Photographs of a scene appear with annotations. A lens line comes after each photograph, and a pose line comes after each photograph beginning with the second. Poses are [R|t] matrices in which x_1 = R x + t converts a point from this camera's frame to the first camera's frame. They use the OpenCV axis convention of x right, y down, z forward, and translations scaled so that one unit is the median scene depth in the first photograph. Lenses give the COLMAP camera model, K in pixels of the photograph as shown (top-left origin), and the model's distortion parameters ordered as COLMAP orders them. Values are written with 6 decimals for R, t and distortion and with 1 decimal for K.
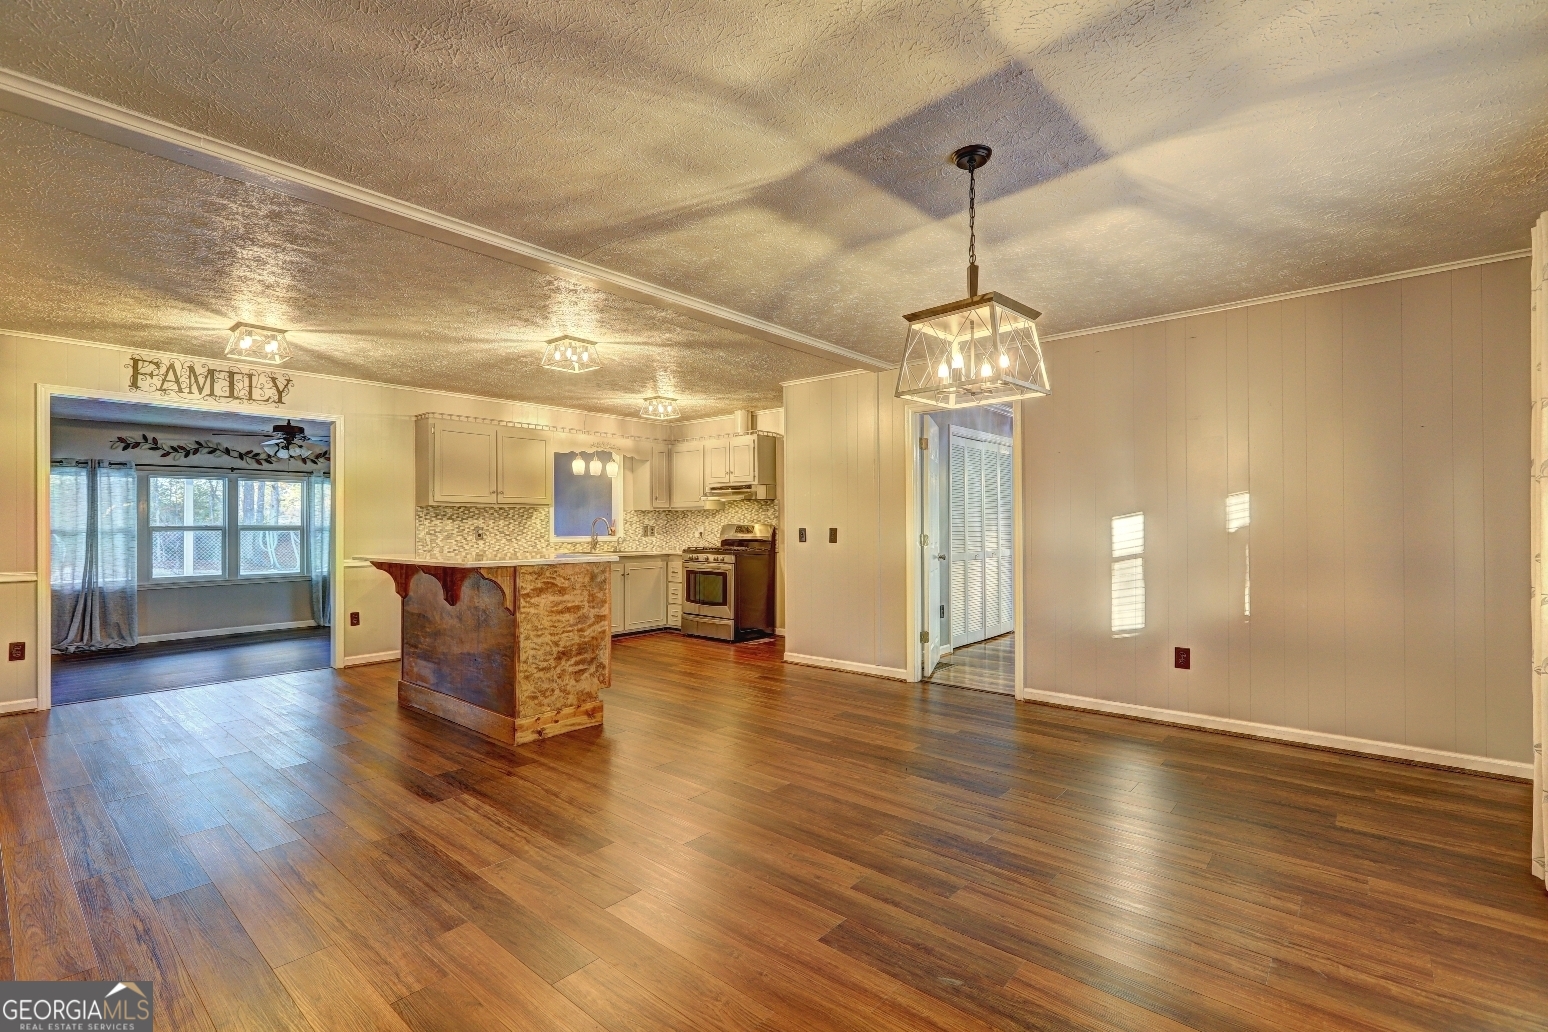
lens RADIAL K [[703.1, 0, 778.6], [0, 703.1, 519.2], [0, 0, 1]] dist [0.005694, 0.001229]
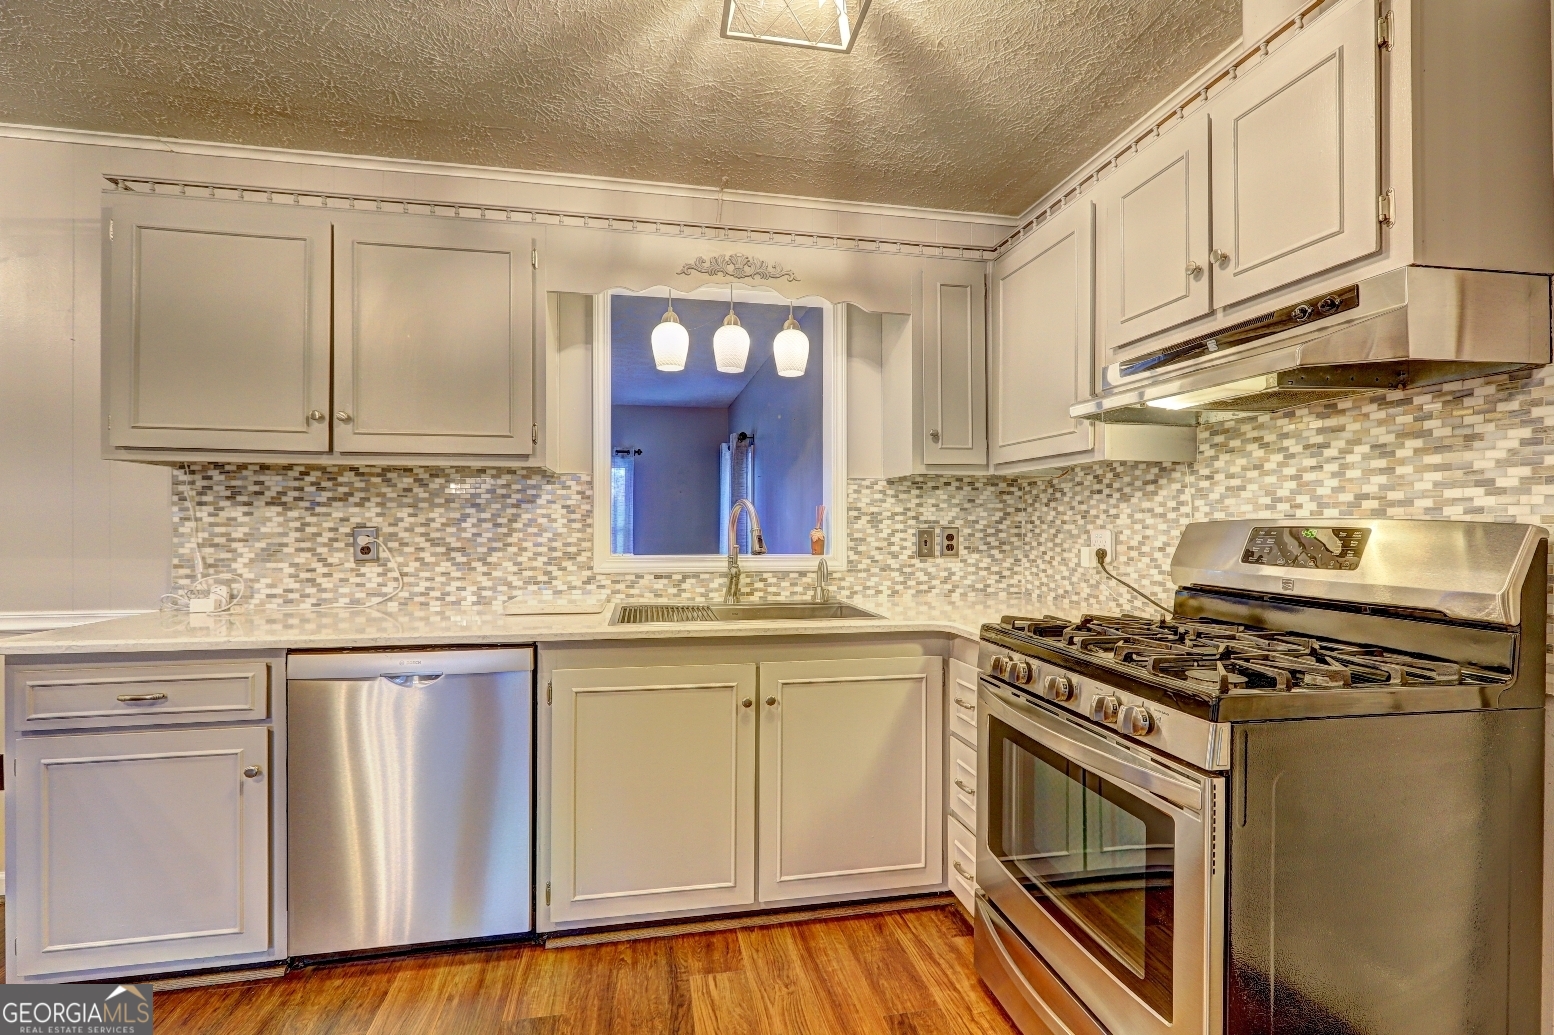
lens RADIAL K [[705.9, 0, 773.6], [0, 705.9, 519.2], [0, 0, 1]] dist [0.005694, 0.001229]
pose [[0.784999, -0.001446, -0.619496, -0.041290], [0.000328, 0.999998, -0.001919, 0.007162], [0.619497, 0.001303, 0.784998, 0.748211]]
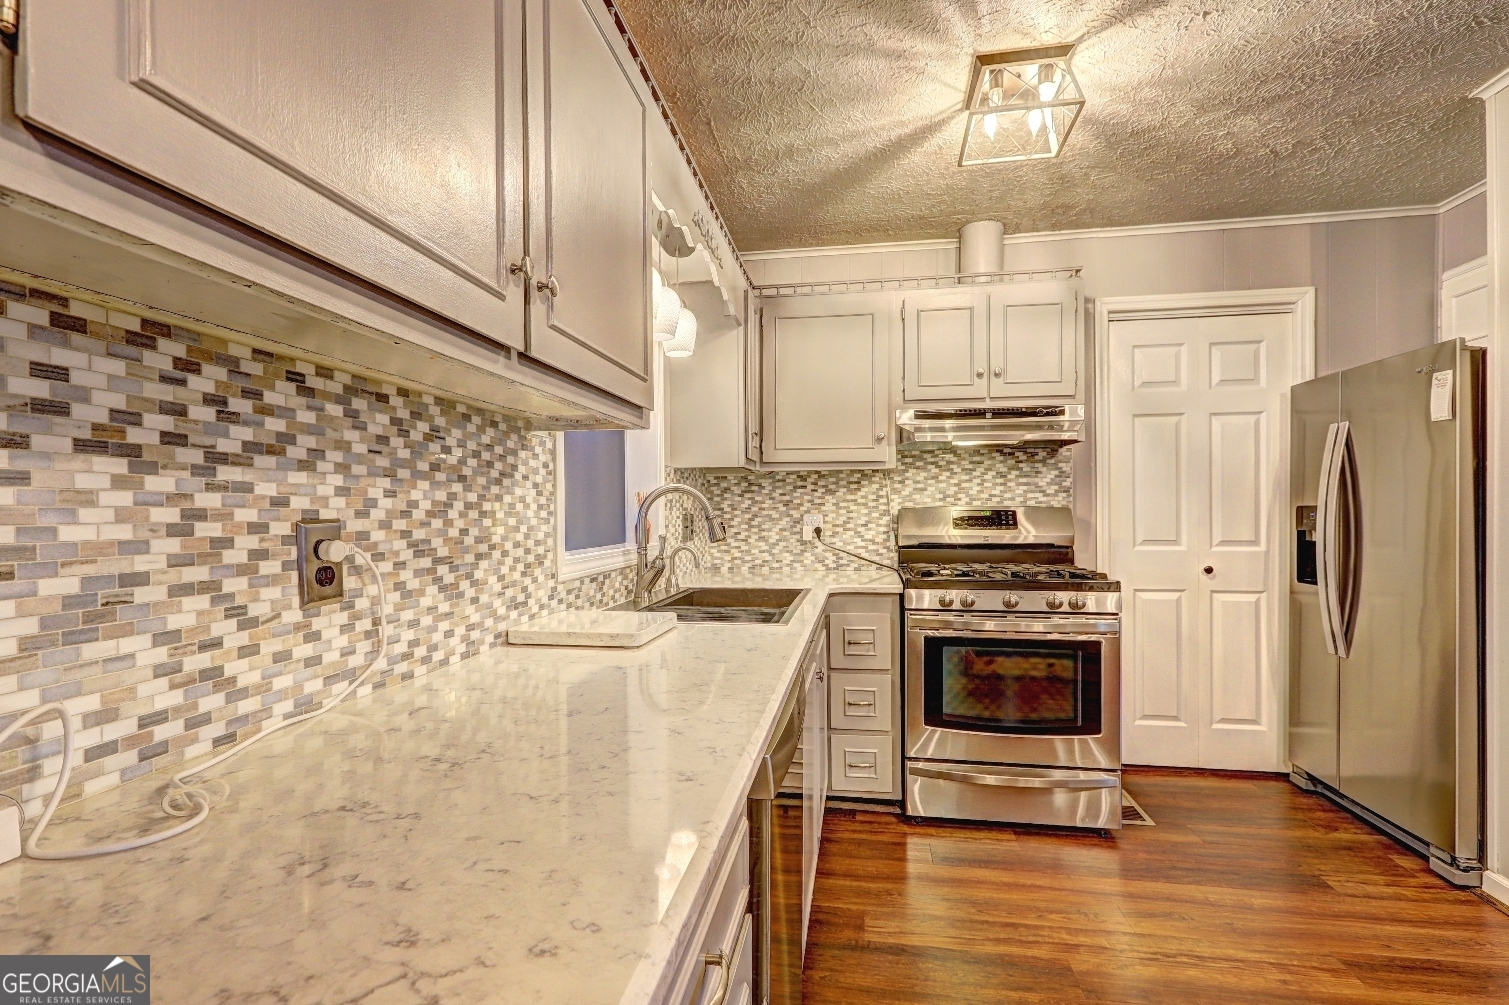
lens RADIAL K [[685.4, 0, 758.0], [0, 685.4, 514.6], [0, 0, 1]] dist [0.005694, 0.001229]
pose [[0.851245, -0.006807, 0.524724, -0.373098], [0.003145, 0.999964, 0.007871, 0.008204], [-0.524759, -0.005050, 0.851236, 0.731644]]
